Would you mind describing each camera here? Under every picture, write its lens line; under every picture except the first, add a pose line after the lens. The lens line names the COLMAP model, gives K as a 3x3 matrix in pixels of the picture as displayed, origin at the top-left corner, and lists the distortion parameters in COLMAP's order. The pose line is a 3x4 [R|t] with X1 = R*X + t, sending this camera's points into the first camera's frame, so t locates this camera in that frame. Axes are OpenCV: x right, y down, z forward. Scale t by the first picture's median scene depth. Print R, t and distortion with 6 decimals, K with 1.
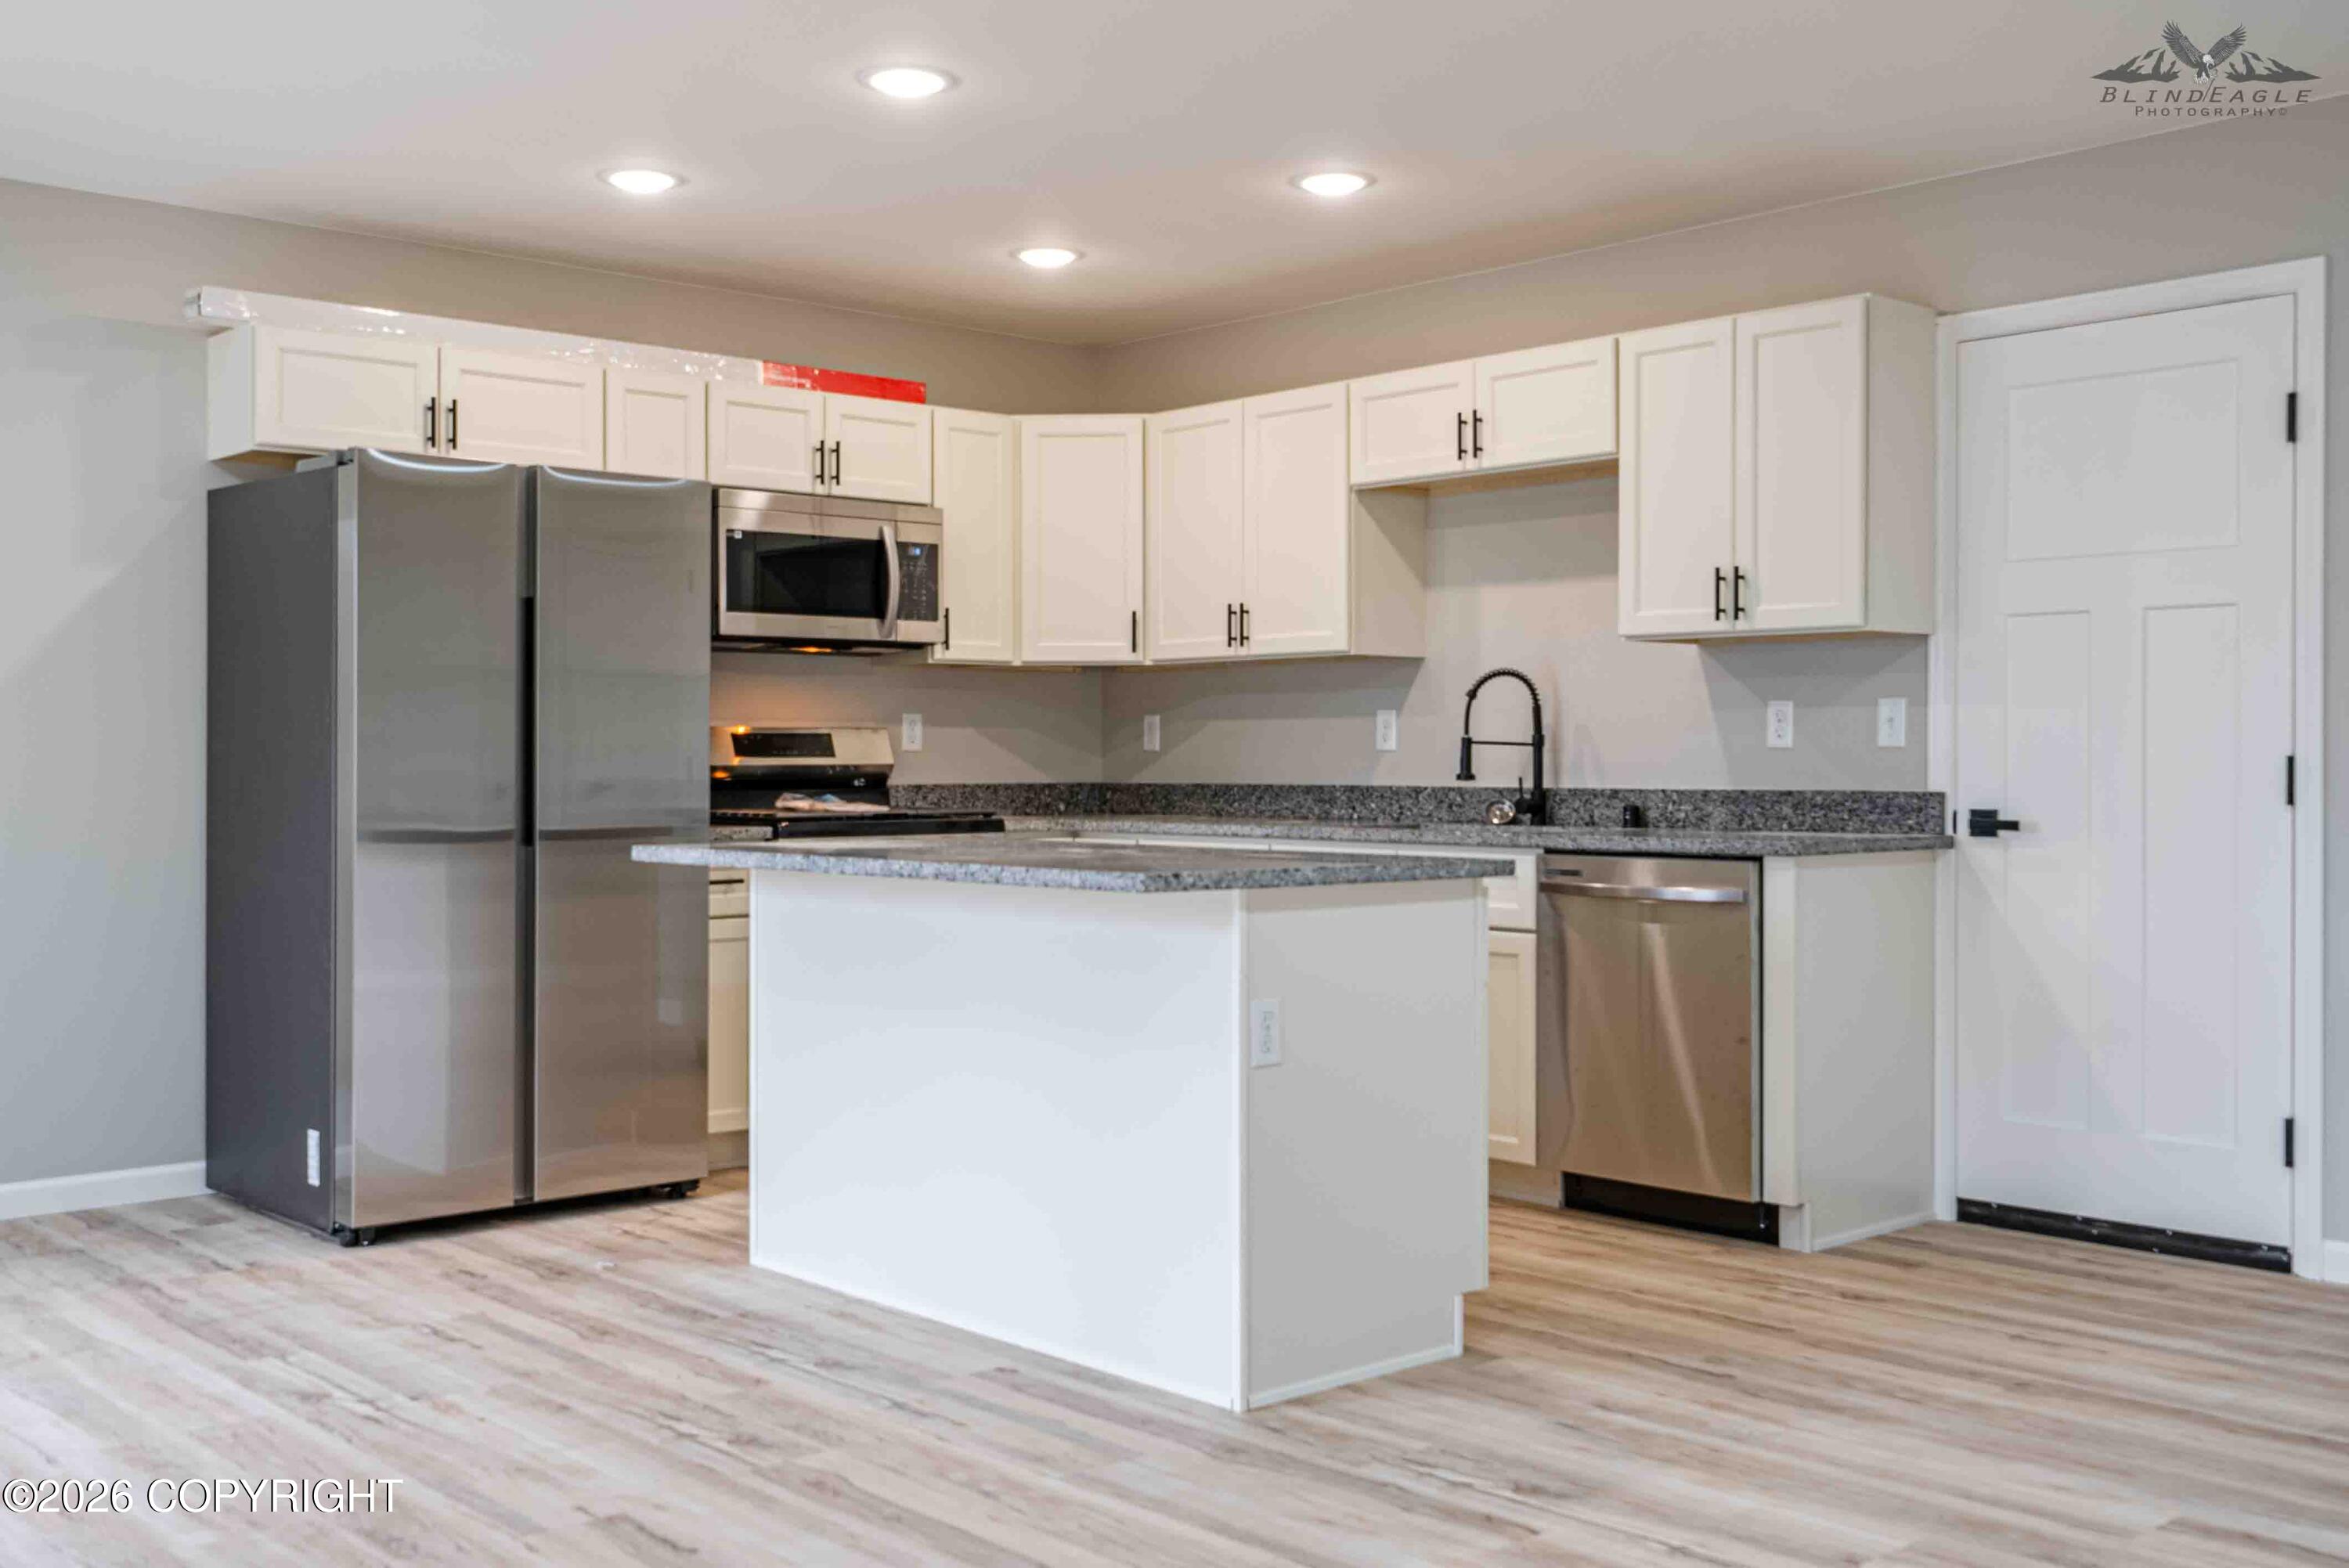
lens RADIAL K [[2334.4, 0, 1174.5], [0, 2334.4, 784.0], [0, 0, 1]] dist [0.007289, 0.000046]
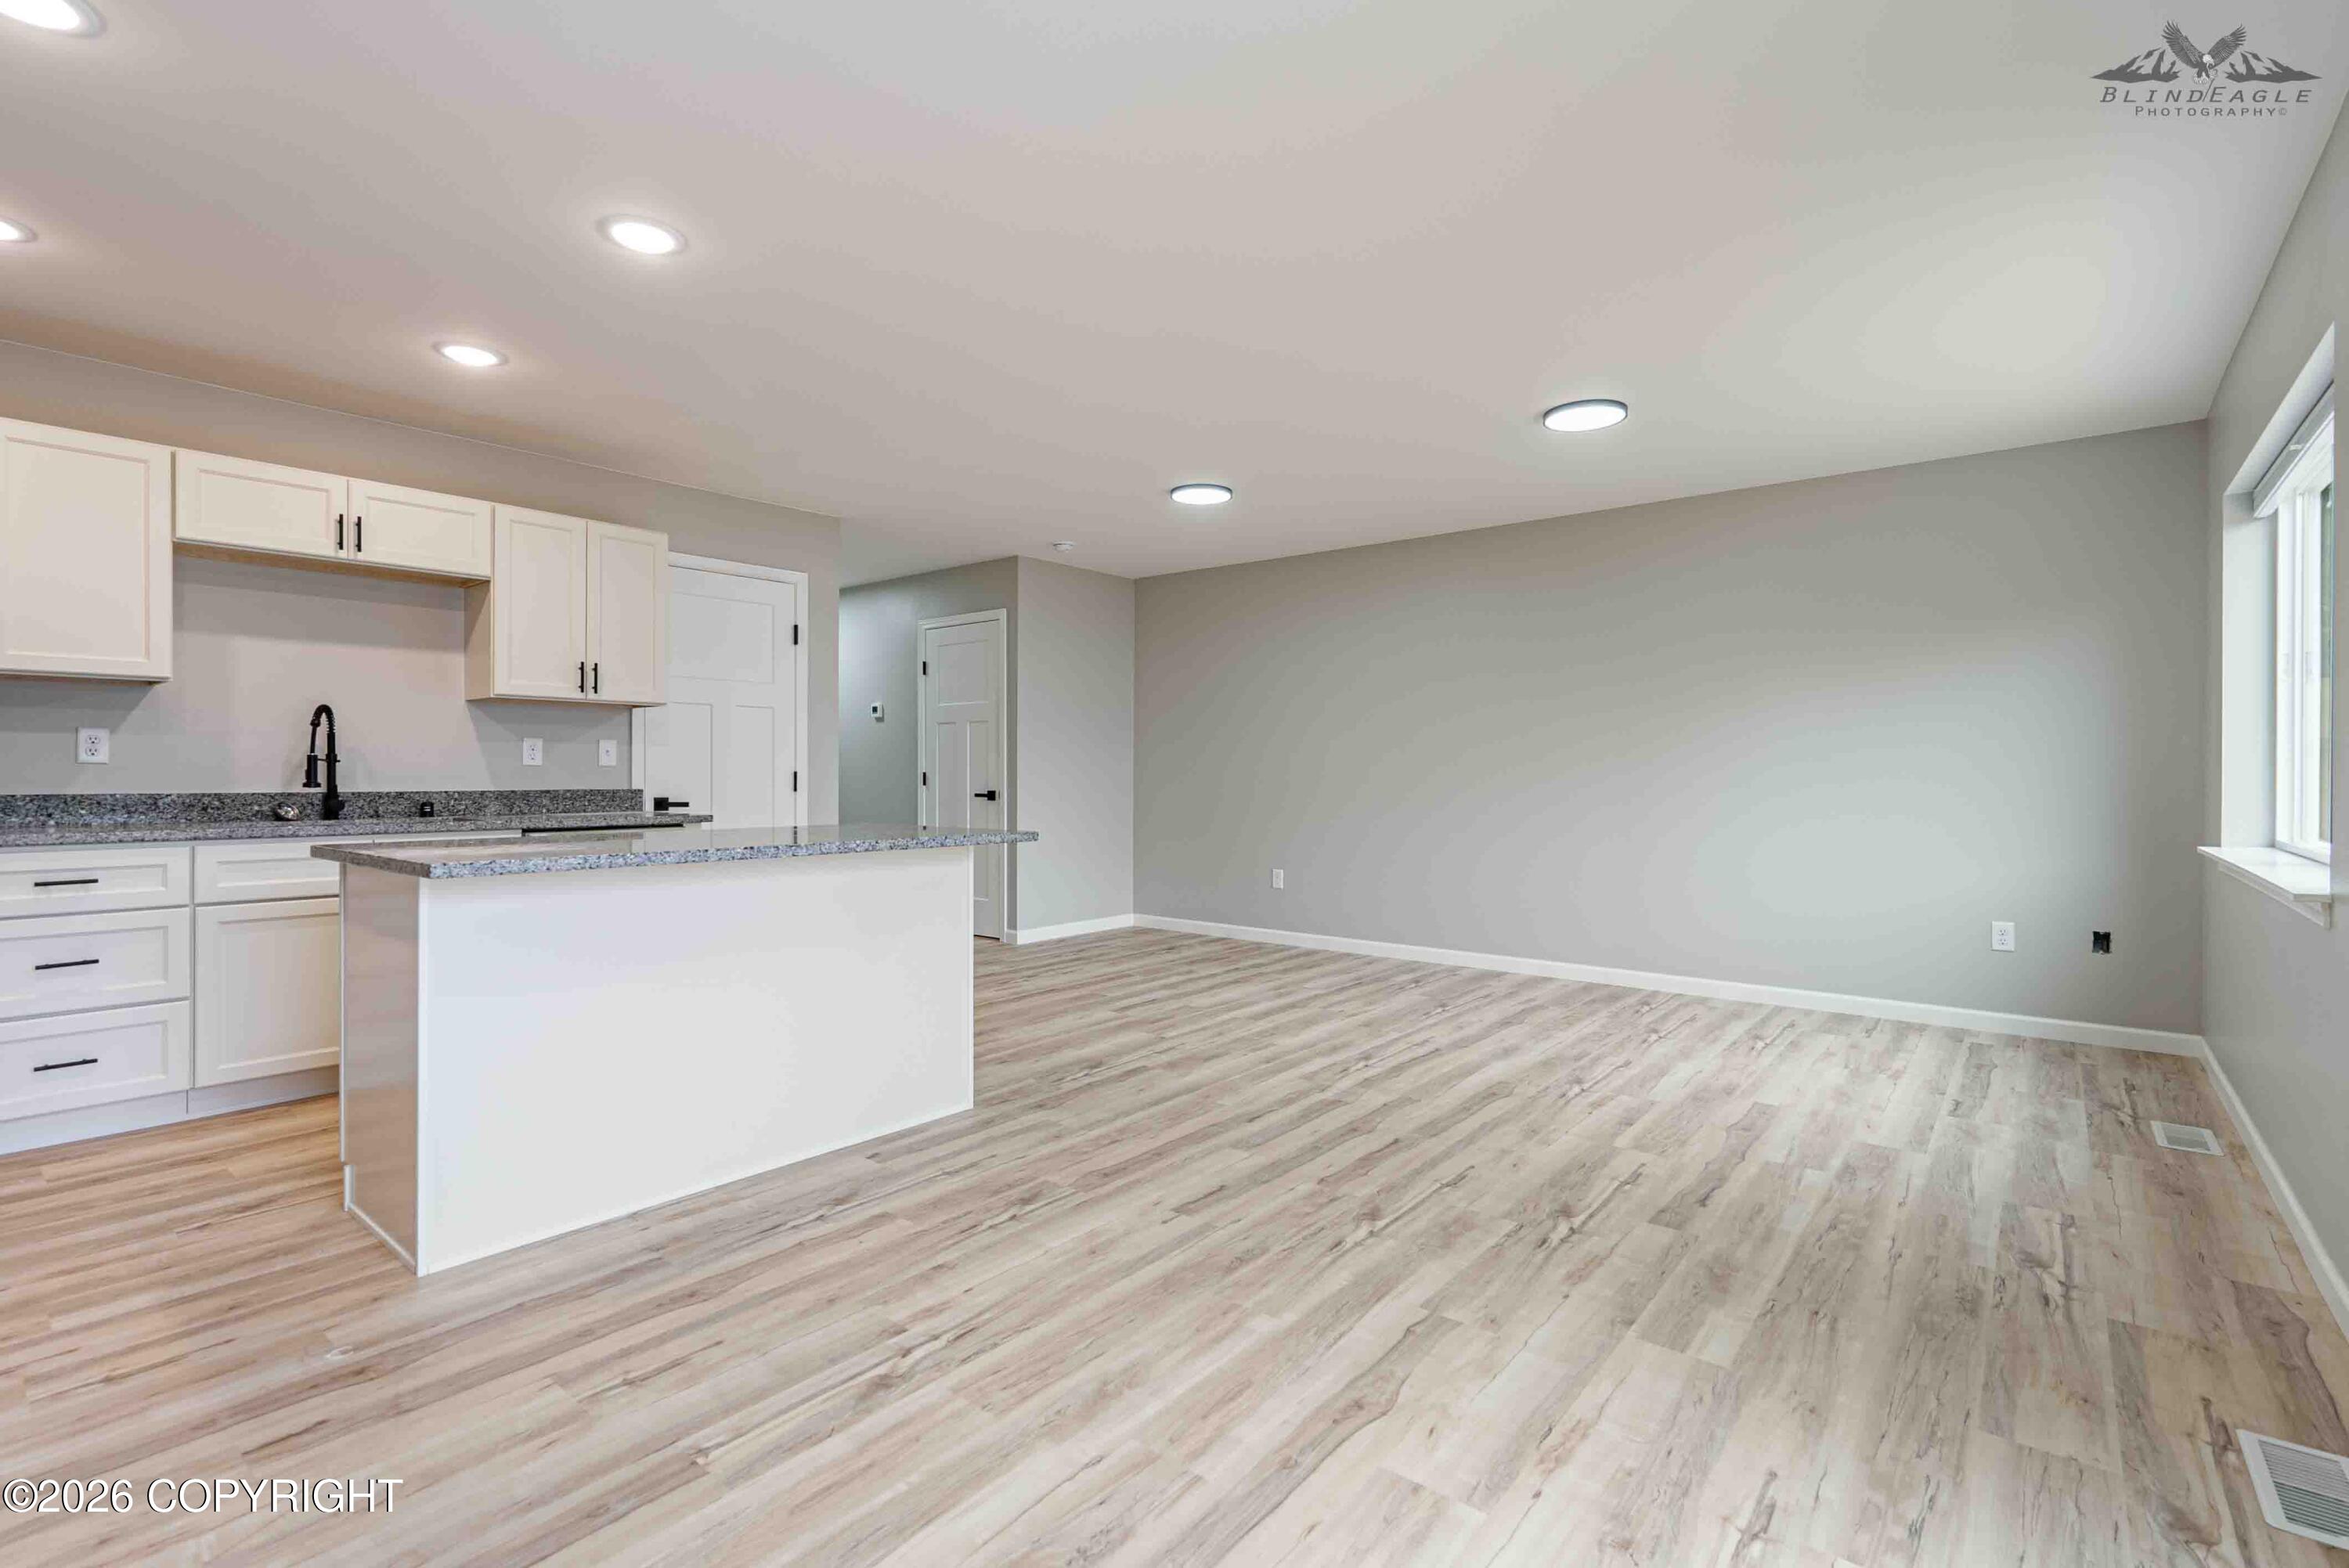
lens RADIAL K [[1092.1, 0, 1174.5], [0, 1092.1, 784.0], [0, 0, 1]] dist [0.000333, 0.000390]
pose [[-0.152569, -0.009770, 0.988245, -0.601885], [0.007300, 0.999913, 0.011012, -0.007277], [-0.988266, 0.008894, -0.152484, 0.651479]]
